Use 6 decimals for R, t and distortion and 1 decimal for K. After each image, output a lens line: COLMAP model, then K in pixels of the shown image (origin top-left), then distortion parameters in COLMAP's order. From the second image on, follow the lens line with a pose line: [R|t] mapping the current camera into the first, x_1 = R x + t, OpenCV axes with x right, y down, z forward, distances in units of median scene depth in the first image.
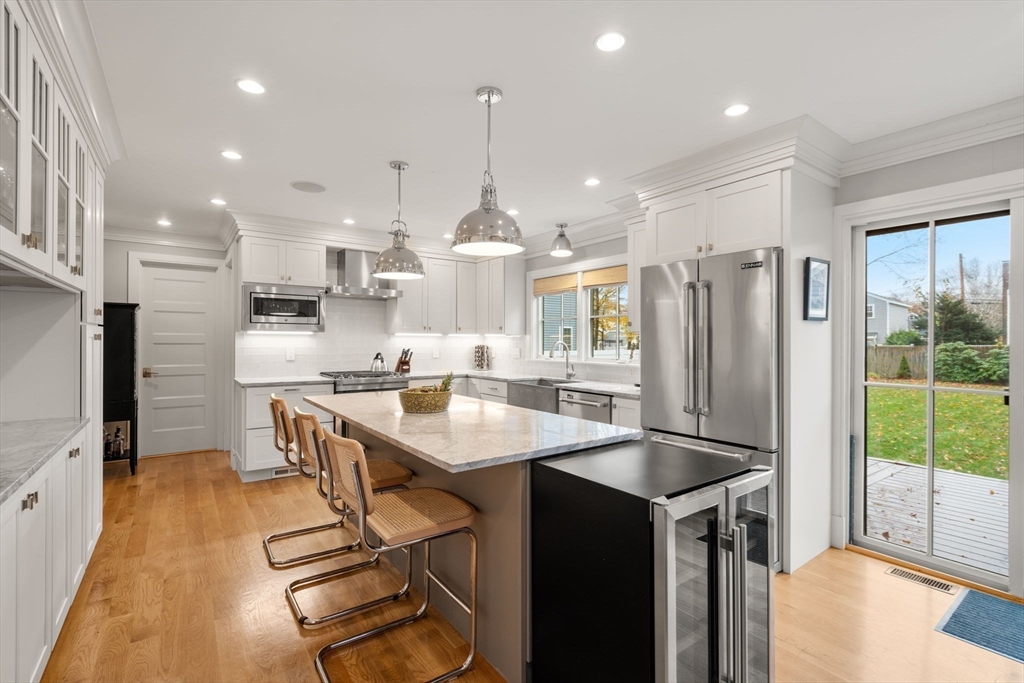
lens RADIAL K [[468.4, 0, 510.2], [0, 468.4, 341.0], [0, 0, 1]] dist [-0.002215, 0.000430]
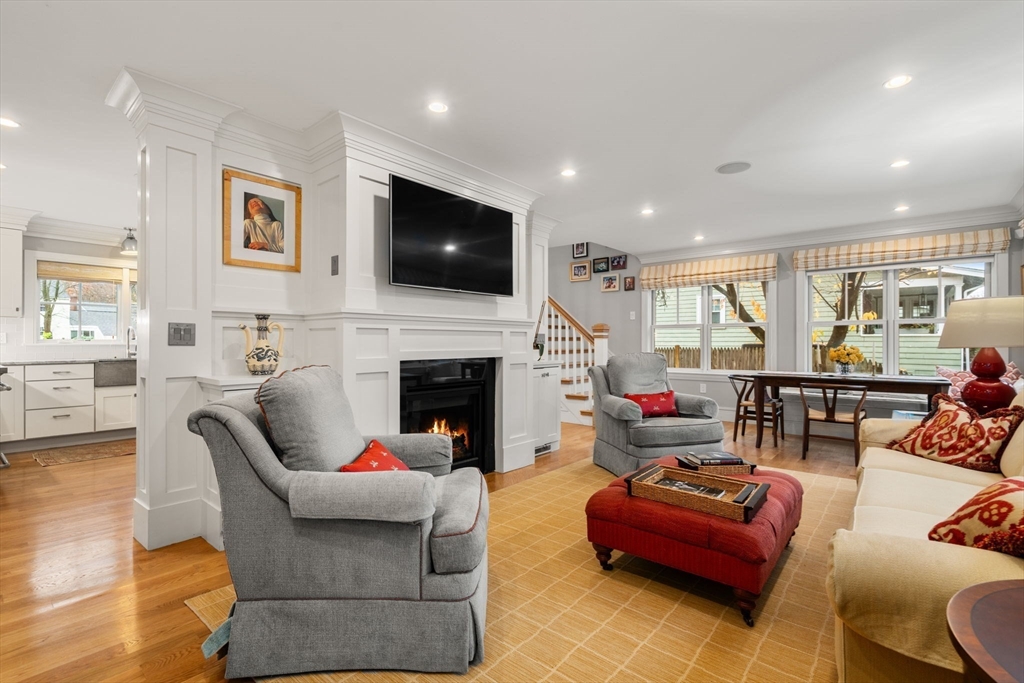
lens RADIAL K [[468.4, 0, 510.2], [0, 468.4, 341.0], [0, 0, 1]] dist [-0.002215, 0.000430]
pose [[-0.245545, -0.003701, 0.969378, -0.271721], [-0.000945, 0.999993, 0.003579, 0.006977], [-0.969385, -0.000037, -0.245547, 0.074952]]
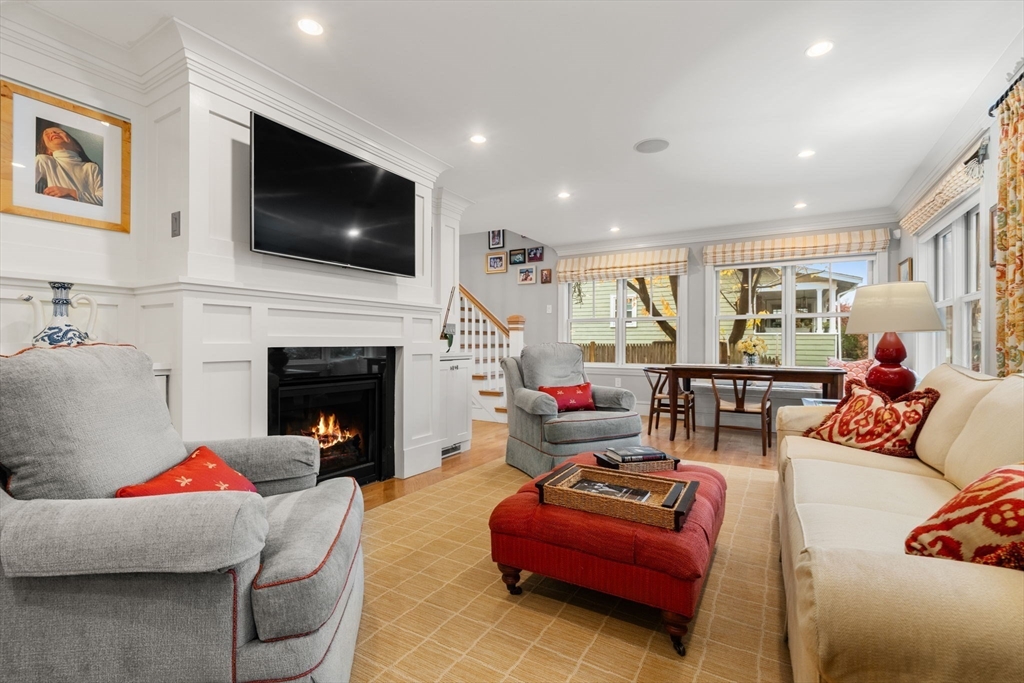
lens RADIAL K [[468.4, 0, 510.2], [0, 468.4, 341.0], [0, 0, 1]] dist [-0.002215, 0.000430]
pose [[-0.406244, -0.004762, 0.913752, -0.255509], [-0.004155, 0.999986, 0.003364, 0.011123], [-0.913755, -0.002430, -0.406258, 0.065120]]
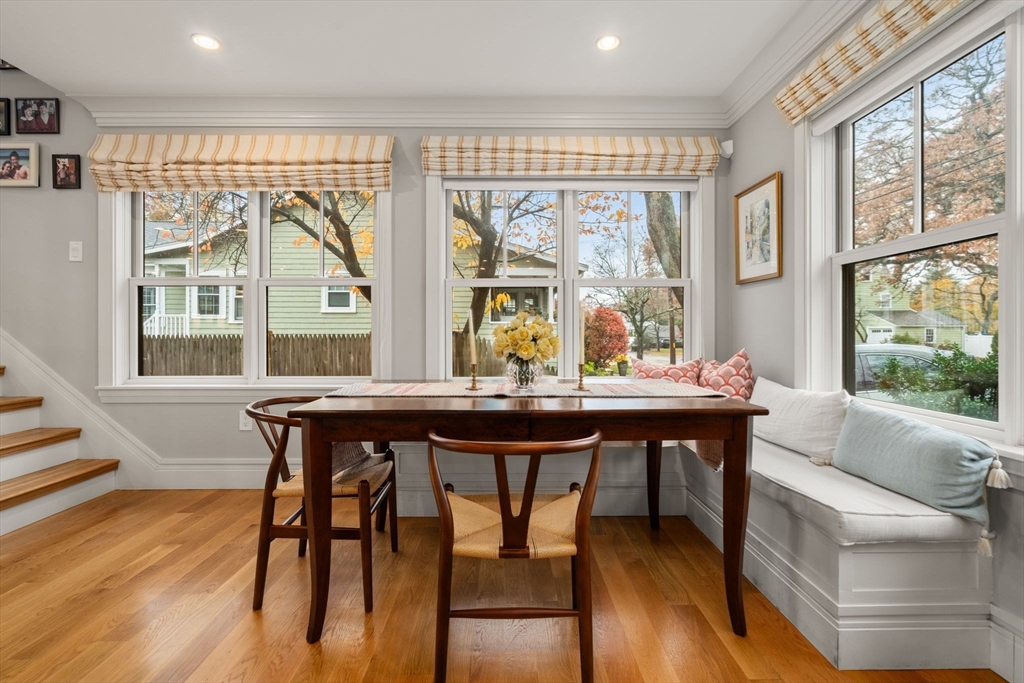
lens RADIAL K [[469.6, 0, 510.3], [0, 469.6, 333.9], [0, 0, 1]] dist [-0.000327, -0.000159]
pose [[-0.819539, -0.007804, 0.572970, -0.150699], [-0.005476, 0.999968, 0.005788, 0.012318], [-0.572997, 0.001605, -0.819556, -0.051718]]
